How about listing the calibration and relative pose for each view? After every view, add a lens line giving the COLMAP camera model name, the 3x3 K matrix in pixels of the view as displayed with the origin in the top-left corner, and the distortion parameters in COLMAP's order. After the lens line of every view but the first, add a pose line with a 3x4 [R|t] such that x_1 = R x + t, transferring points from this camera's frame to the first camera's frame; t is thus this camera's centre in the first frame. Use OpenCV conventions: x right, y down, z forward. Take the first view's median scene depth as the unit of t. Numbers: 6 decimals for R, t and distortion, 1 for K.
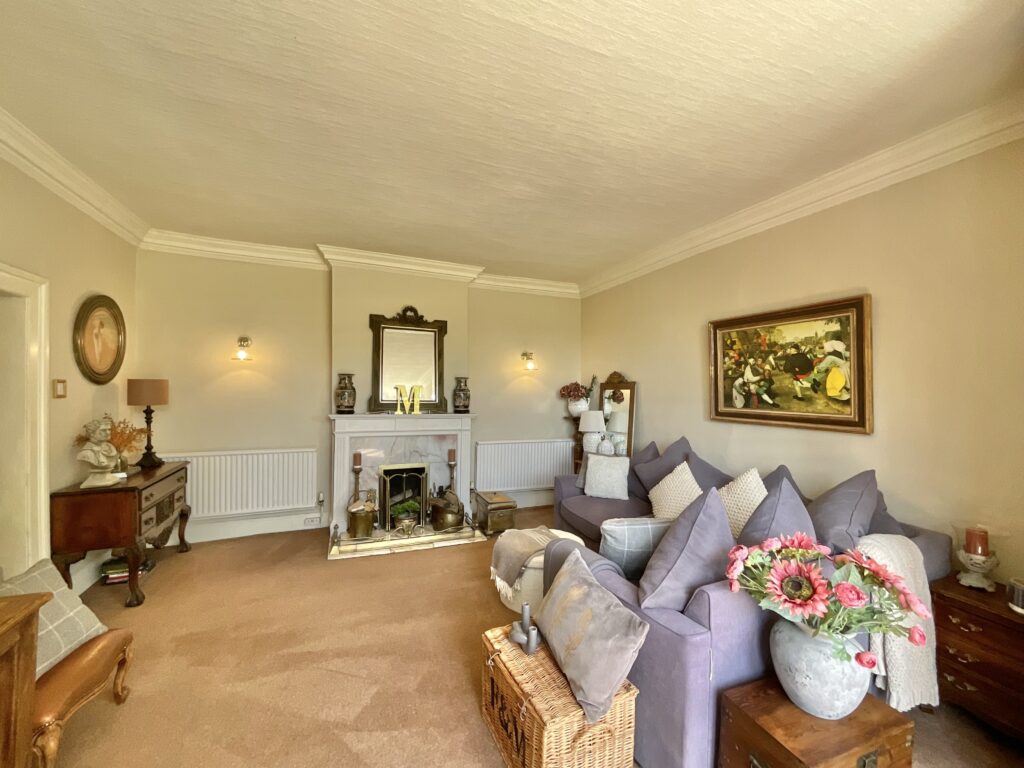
lens RADIAL K [[419.3, 0, 512.1], [0, 419.3, 385.5], [0, 0, 1]] dist [0.001311, 0.000525]
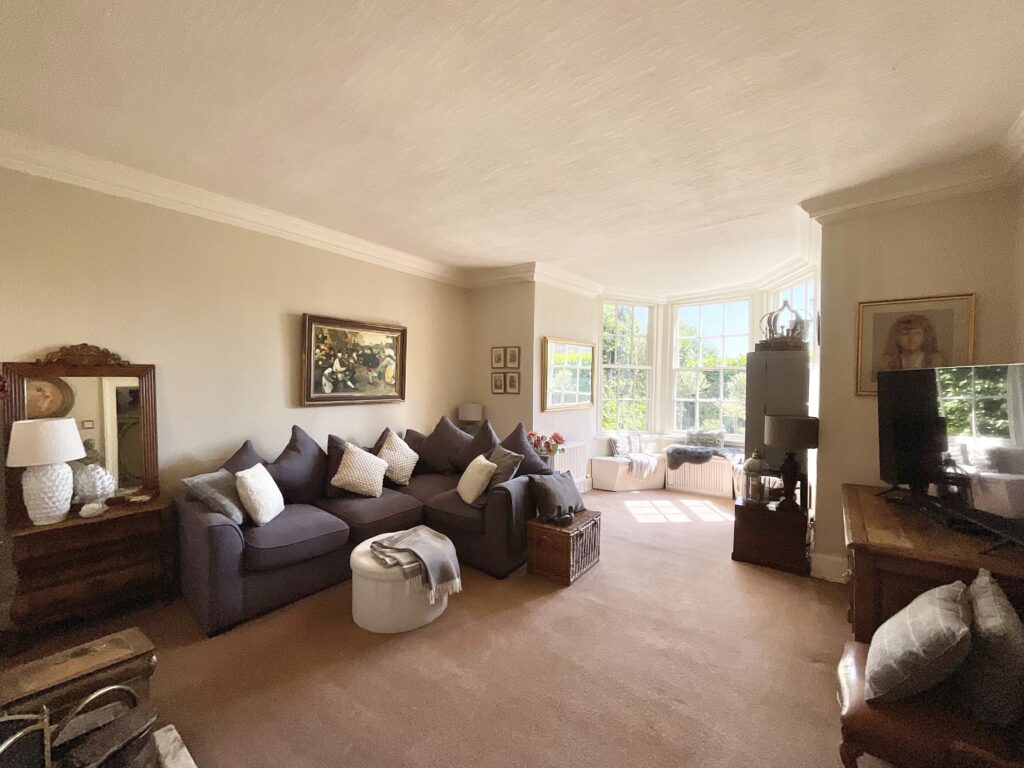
lens RADIAL K [[419.3, 0, 511.4], [0, 419.3, 385.7], [0, 0, 1]] dist [0.001311, 0.000525]
pose [[-0.473969, -0.009567, 0.880489, -0.827131], [-0.007931, 0.999947, 0.006596, 0.022688], [-0.880506, -0.003857, -0.474020, 1.197717]]
